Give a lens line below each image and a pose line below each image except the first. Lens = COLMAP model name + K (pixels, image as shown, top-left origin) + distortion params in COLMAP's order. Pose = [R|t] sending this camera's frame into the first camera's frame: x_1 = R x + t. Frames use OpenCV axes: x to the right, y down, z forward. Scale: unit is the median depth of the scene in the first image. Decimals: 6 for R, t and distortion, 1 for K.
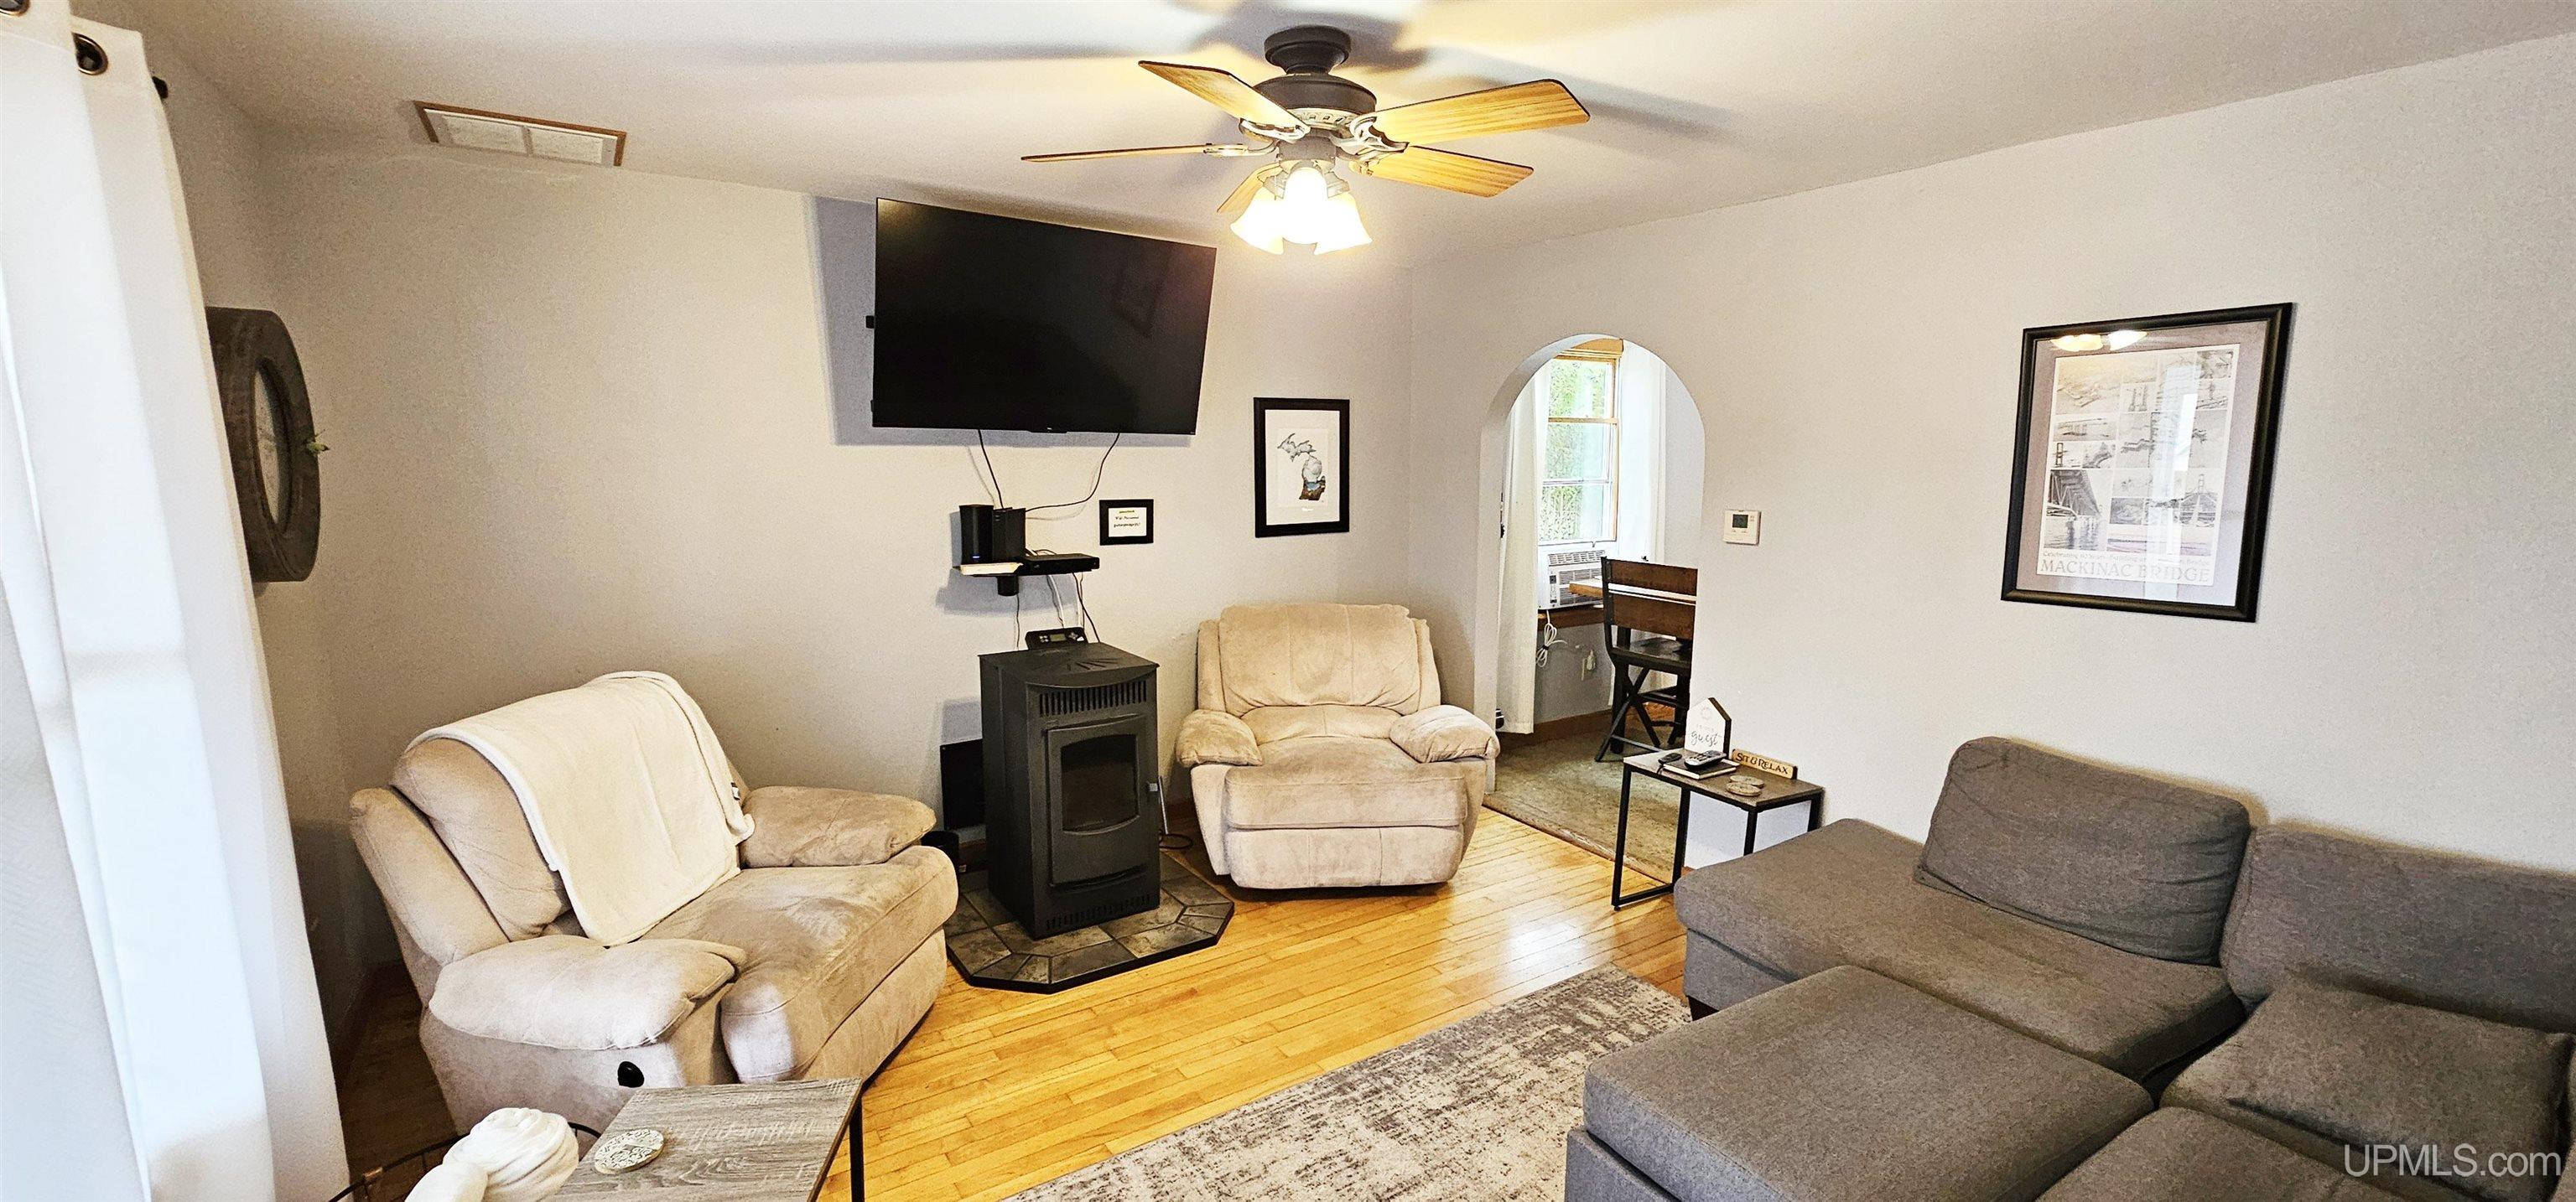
lens RADIAL K [[1046.2, 0, 1283.0], [0, 1046.2, 598.6], [0, 0, 1]] dist [-0.001132, 0.001709]
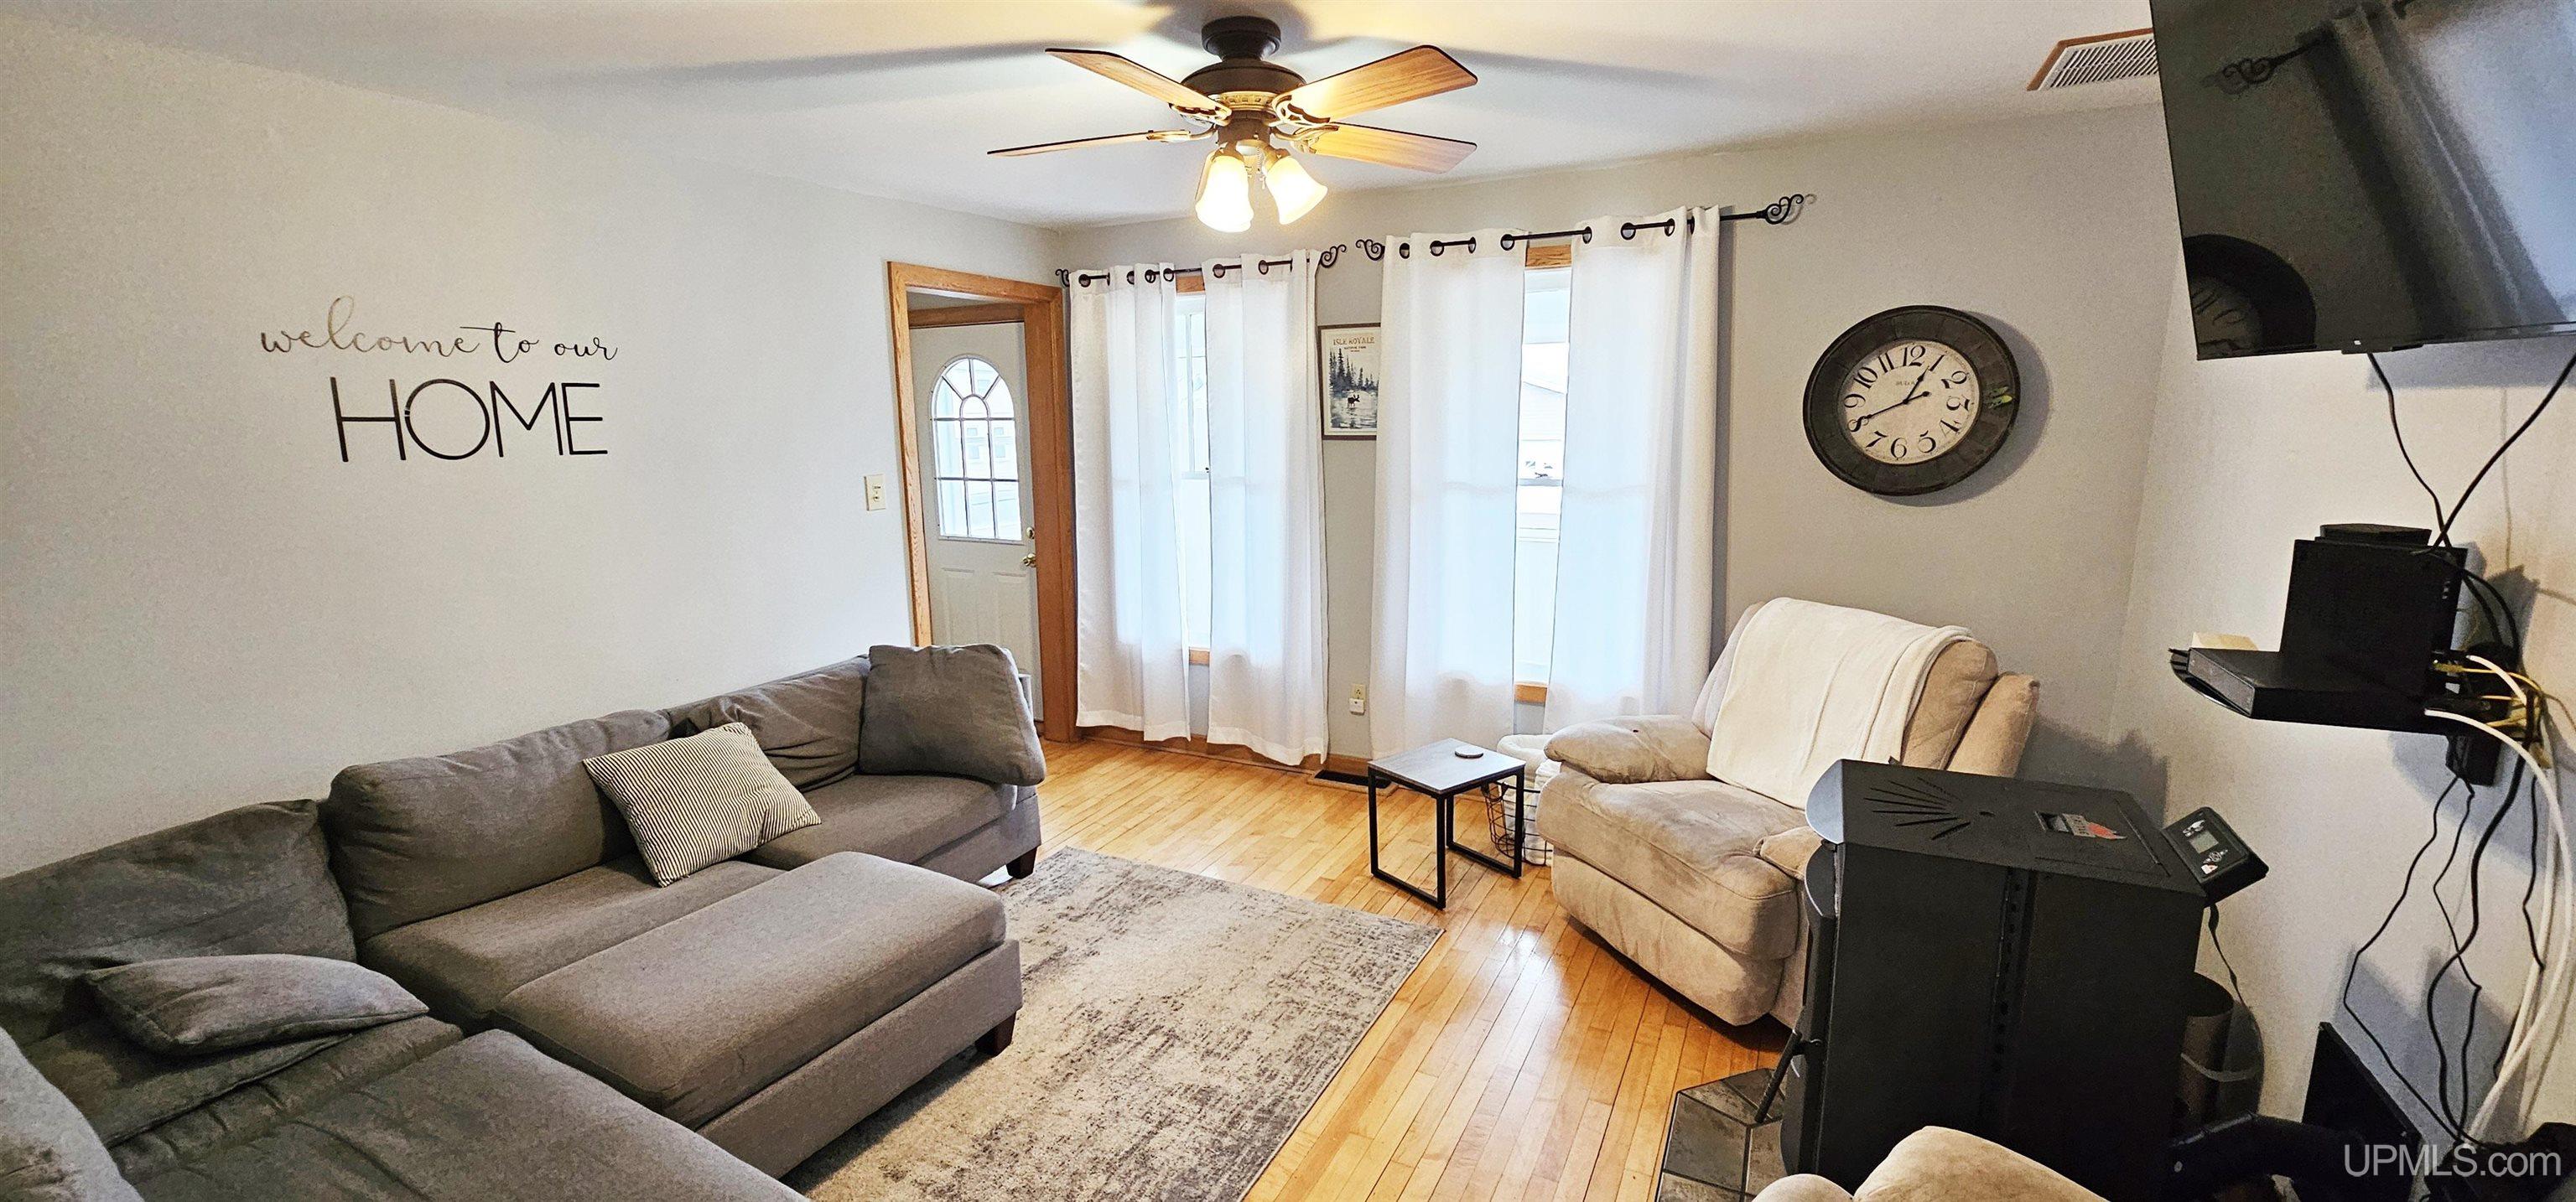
lens RADIAL K [[1046.2, 0, 1289.0], [0, 1046.2, 597.5], [0, 0, 1]] dist [-0.001132, 0.001709]
pose [[-0.868714, 0.092606, -0.486579, 0.464389], [-0.059640, 0.955663, 0.288360, -0.239844], [0.491710, 0.279522, -0.824675, 1.715088]]
